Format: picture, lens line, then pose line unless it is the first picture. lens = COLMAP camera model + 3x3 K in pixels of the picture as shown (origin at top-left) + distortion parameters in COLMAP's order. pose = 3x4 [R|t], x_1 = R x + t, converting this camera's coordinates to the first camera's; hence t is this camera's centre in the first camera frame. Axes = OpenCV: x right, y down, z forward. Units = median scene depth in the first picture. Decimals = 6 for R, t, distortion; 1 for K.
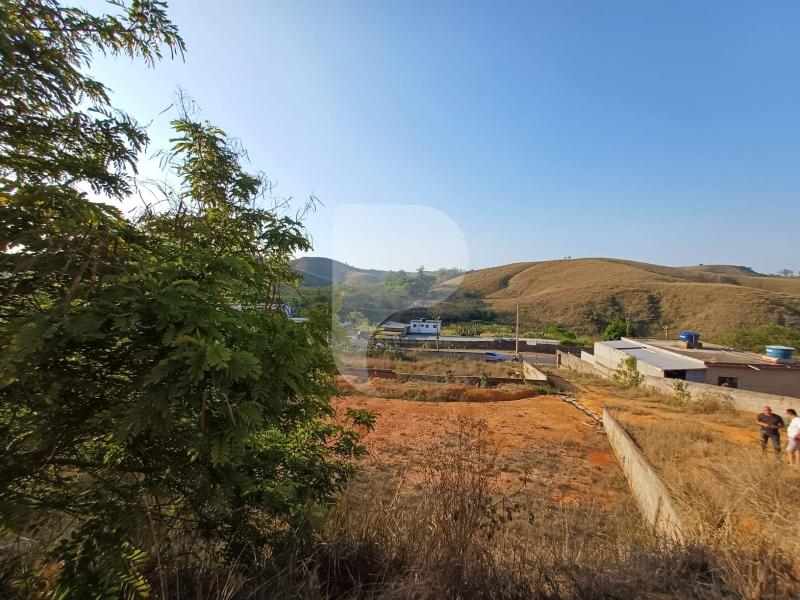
lens RADIAL K [[313.6, 0, 397.4], [0, 313.6, 297.8], [0, 0, 1]] dist [-0.003086, 0.000530]
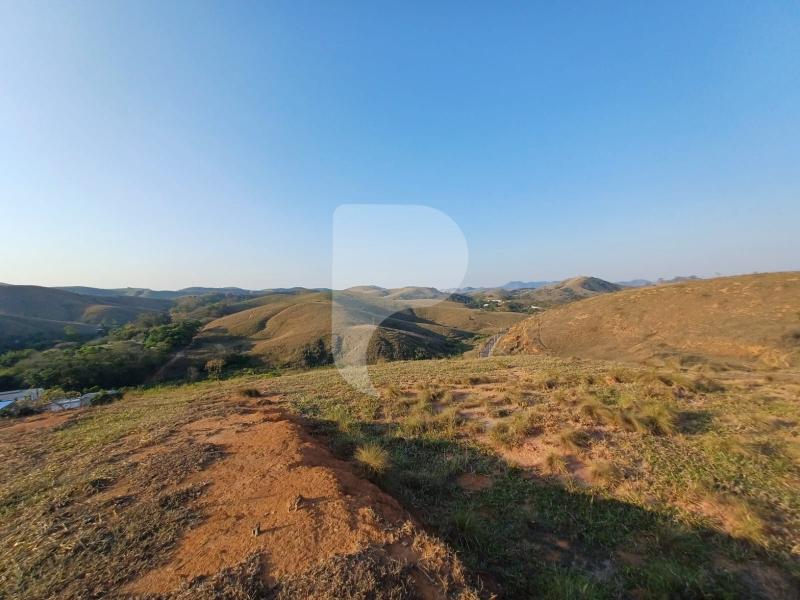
lens RADIAL K [[313.6, 0, 396.7], [0, 313.6, 299.2], [0, 0, 1]] dist [-0.003086, 0.000530]
pose [[0.794672, -0.043083, 0.605509, 0.000632], [0.056866, 0.998375, -0.003595, -0.138030], [-0.604370, 0.037290, 0.795831, -0.440512]]
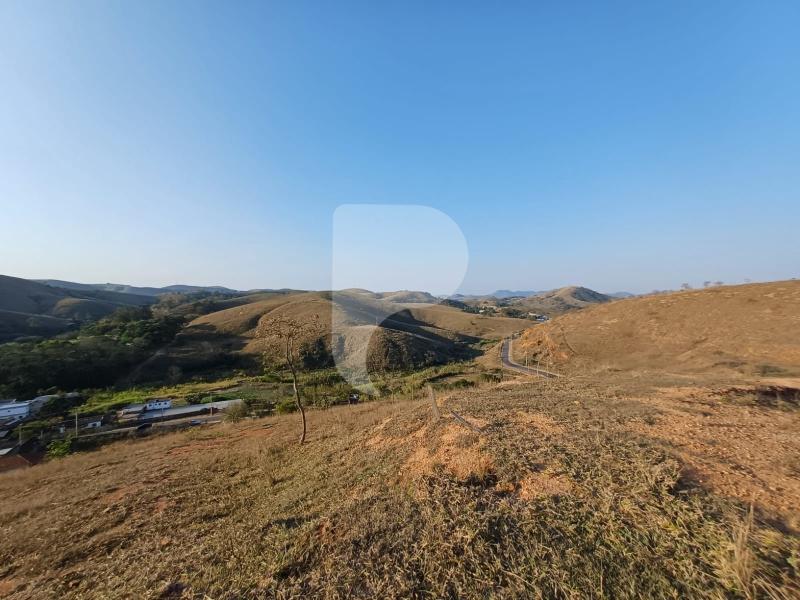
lens RADIAL K [[313.6, 0, 396.1], [0, 313.6, 302.0], [0, 0, 1]] dist [-0.003086, 0.000530]
pose [[0.773581, -0.015010, 0.633520, 0.006843], [0.028188, 0.999545, -0.010738, -0.115360], [-0.633070, 0.026164, 0.773652, -0.308669]]
